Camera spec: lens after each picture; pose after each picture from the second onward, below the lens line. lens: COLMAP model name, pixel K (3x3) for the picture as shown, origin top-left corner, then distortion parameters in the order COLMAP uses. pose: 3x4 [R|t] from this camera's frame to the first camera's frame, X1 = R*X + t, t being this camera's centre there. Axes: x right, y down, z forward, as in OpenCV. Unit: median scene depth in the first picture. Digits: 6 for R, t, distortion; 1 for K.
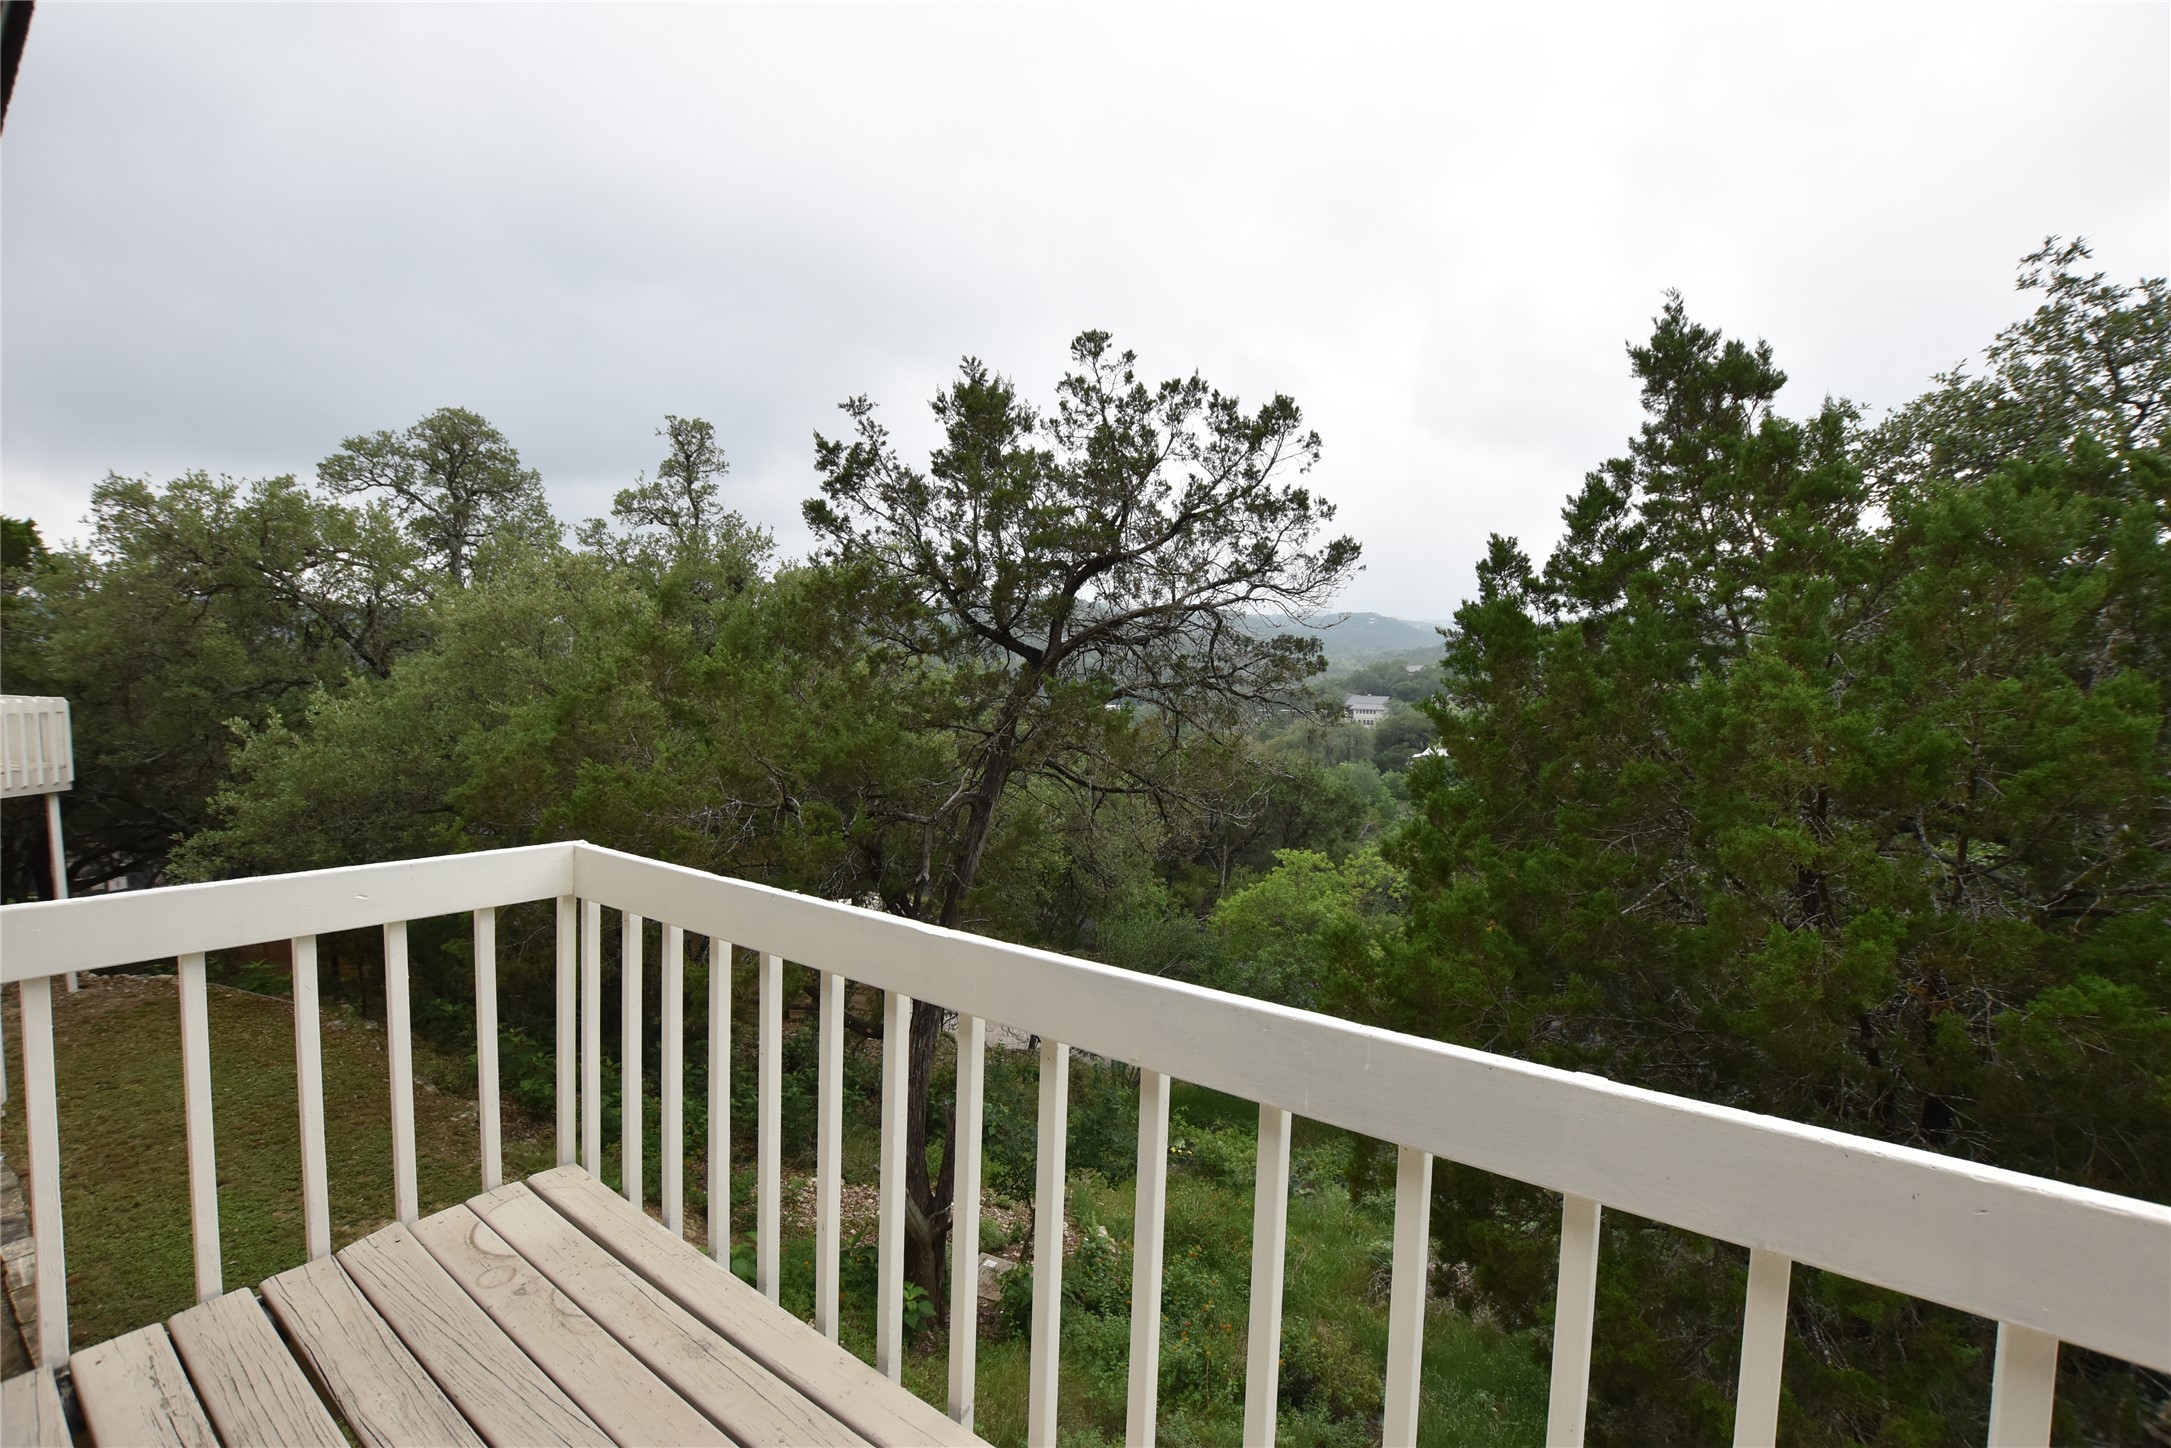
lens RADIAL K [[957.1, 0, 1083.9], [0, 957.1, 718.8], [0, 0, 1]] dist [-0.033371, 0.005383]
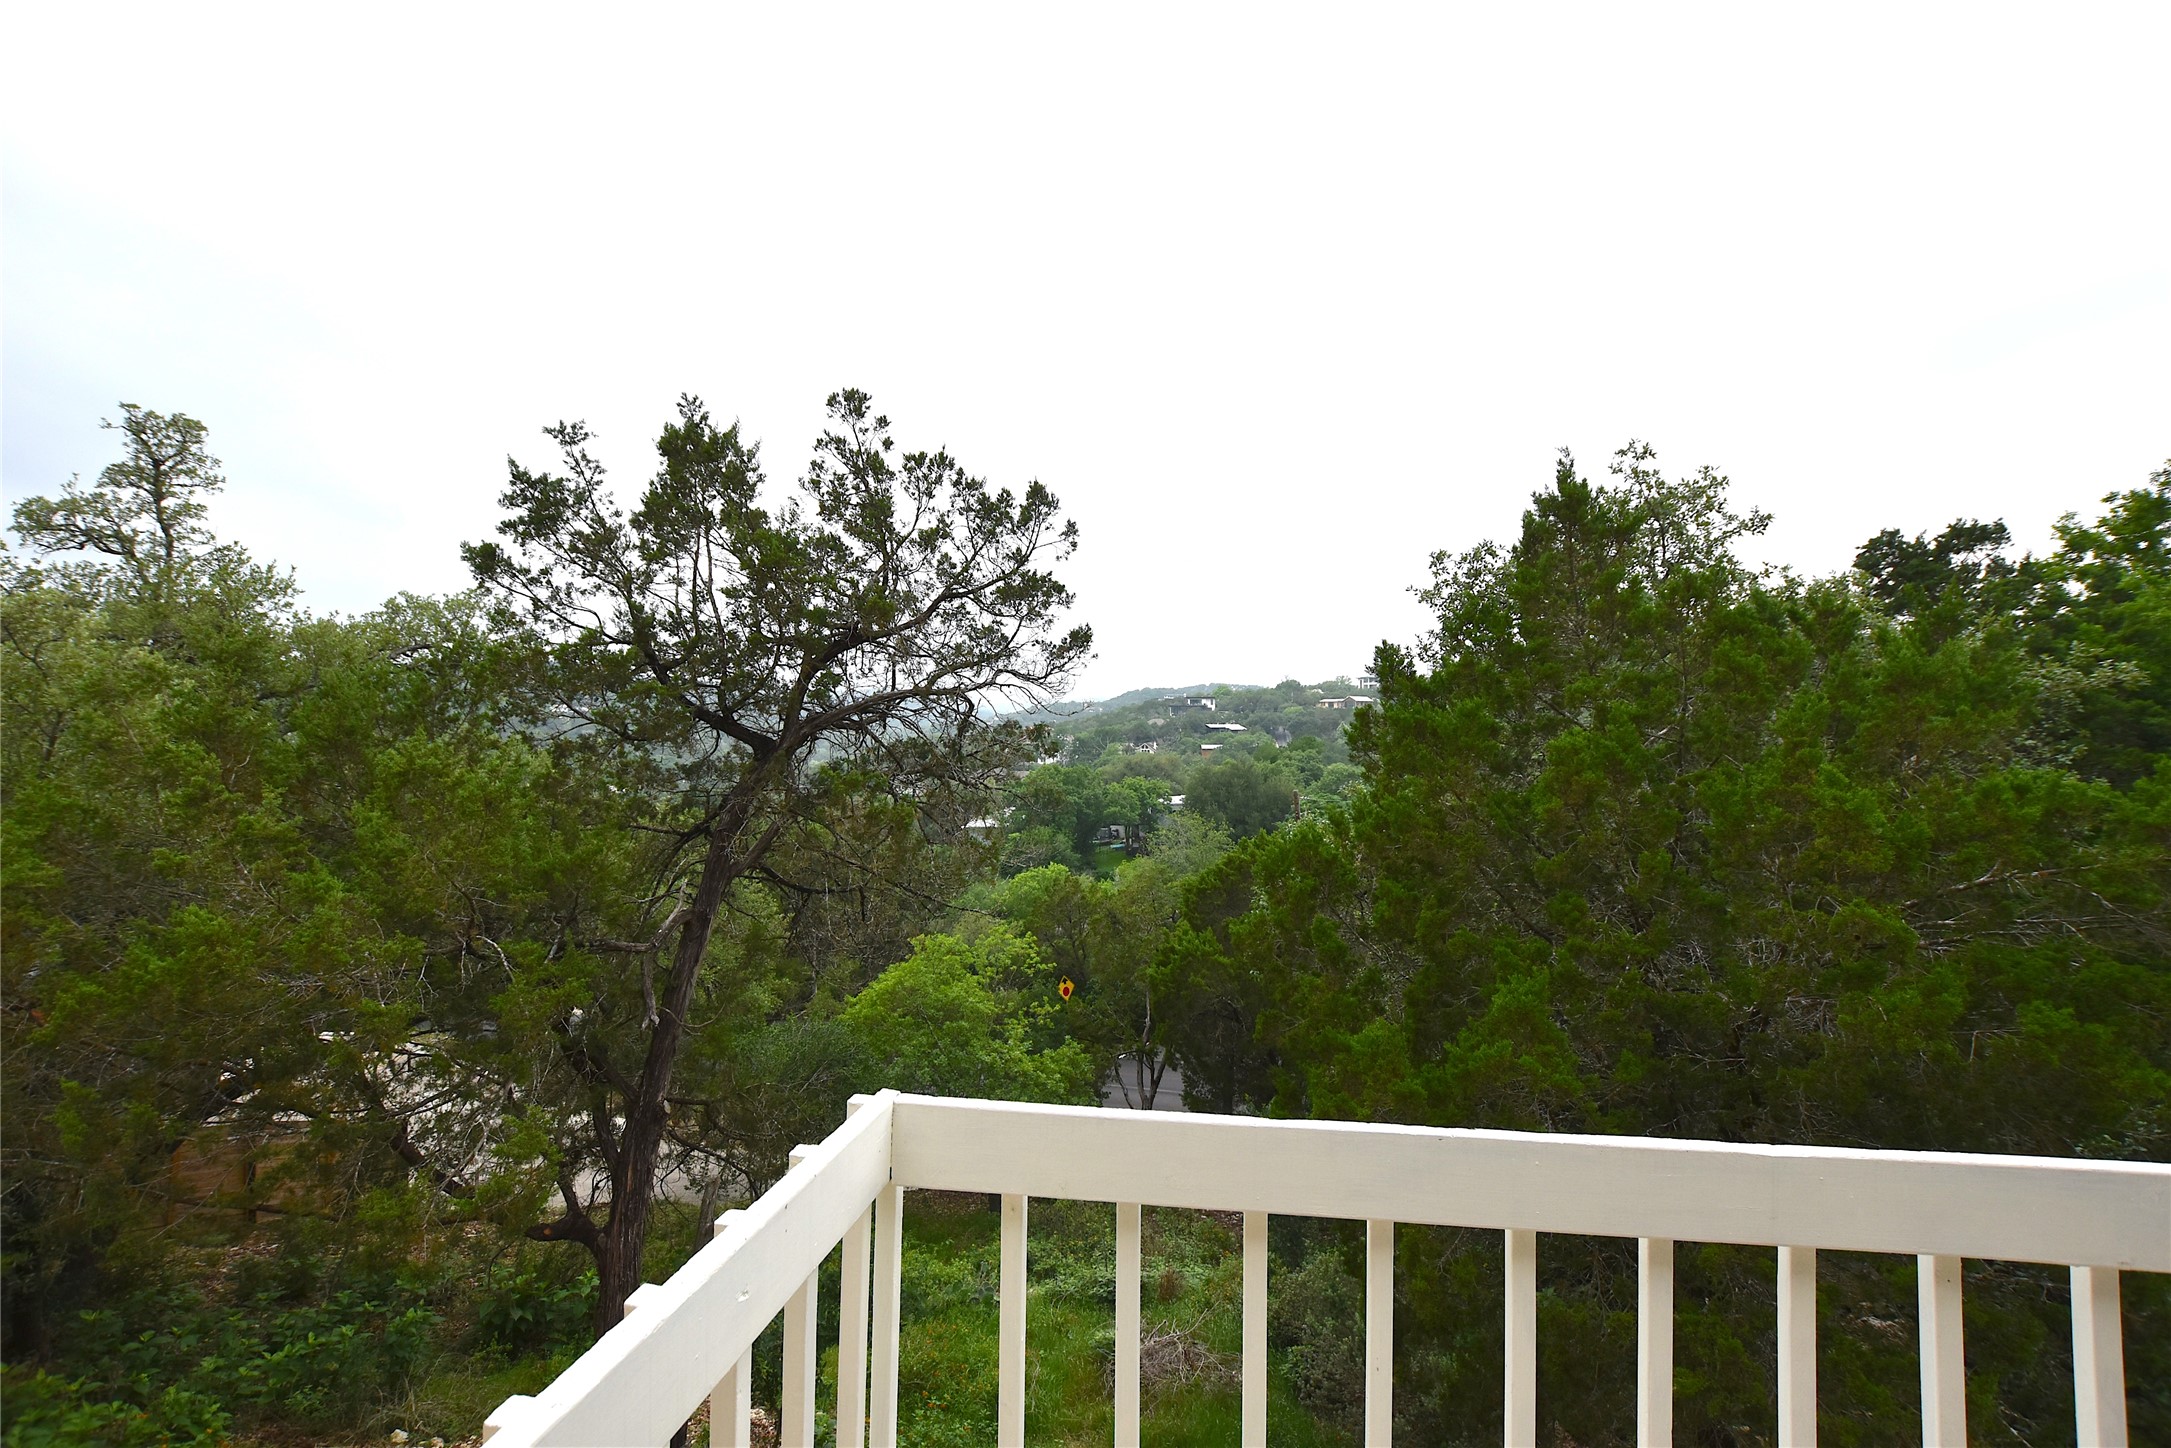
lens RADIAL K [[957.1, 0, 1083.9], [0, 957.1, 718.8], [0, 0, 1]] dist [-0.033371, 0.005383]
pose [[0.887240, 0.009573, 0.461208, -0.194209], [0.026733, 0.997037, -0.072123, -0.017578], [-0.460532, 0.076320, 0.884356, 0.101450]]
